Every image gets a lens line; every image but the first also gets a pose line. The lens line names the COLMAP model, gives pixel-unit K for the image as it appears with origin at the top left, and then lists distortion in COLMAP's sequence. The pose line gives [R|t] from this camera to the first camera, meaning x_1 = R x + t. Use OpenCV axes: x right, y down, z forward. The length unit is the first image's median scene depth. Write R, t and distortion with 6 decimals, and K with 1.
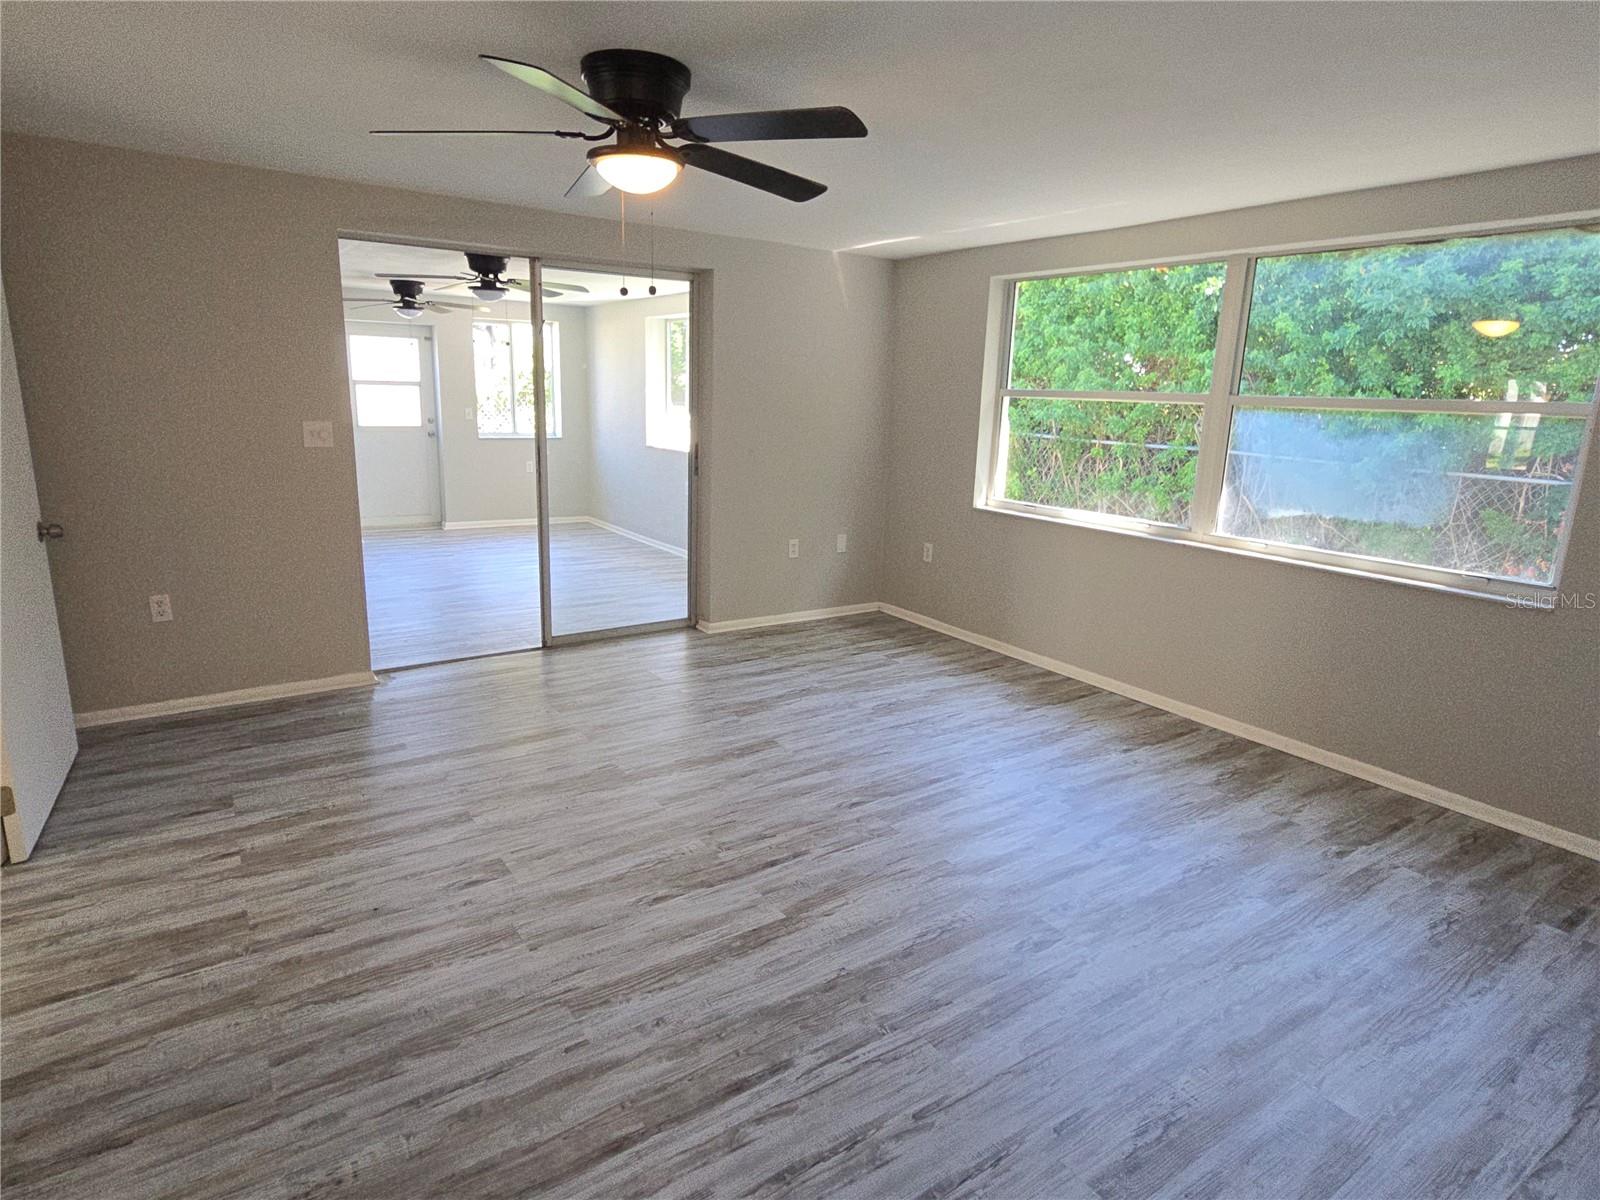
lens RADIAL K [[908.0, 0, 808.9], [0, 908.0, 599.8], [0, 0, 1]] dist [0.001717, 0.002284]
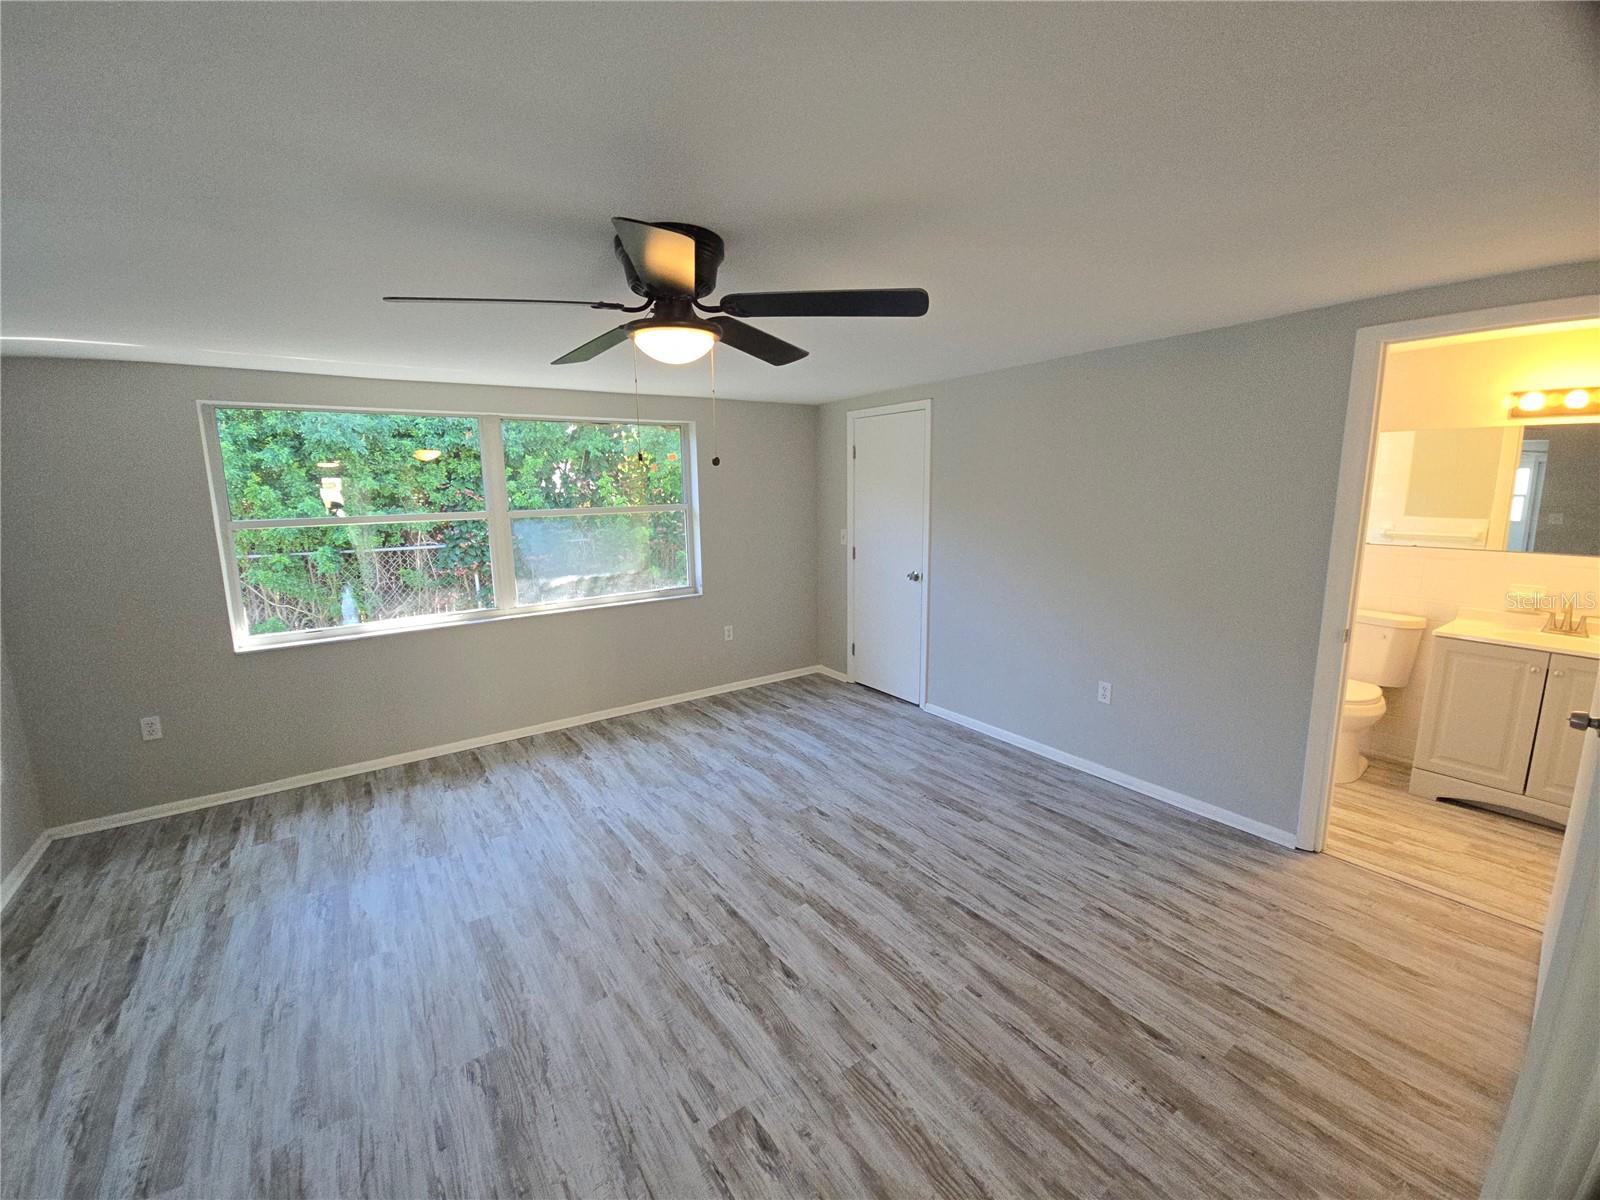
lens RADIAL K [[650.6, 0, 796.1], [0, 650.6, 594.3], [0, 0, 1]] dist [0.002349, -0.001031]
pose [[-0.016895, -0.199968, 0.979657, -0.734957], [0.243921, 0.949369, 0.197993, -0.244083], [-0.969648, 0.242304, 0.032737, 0.704371]]
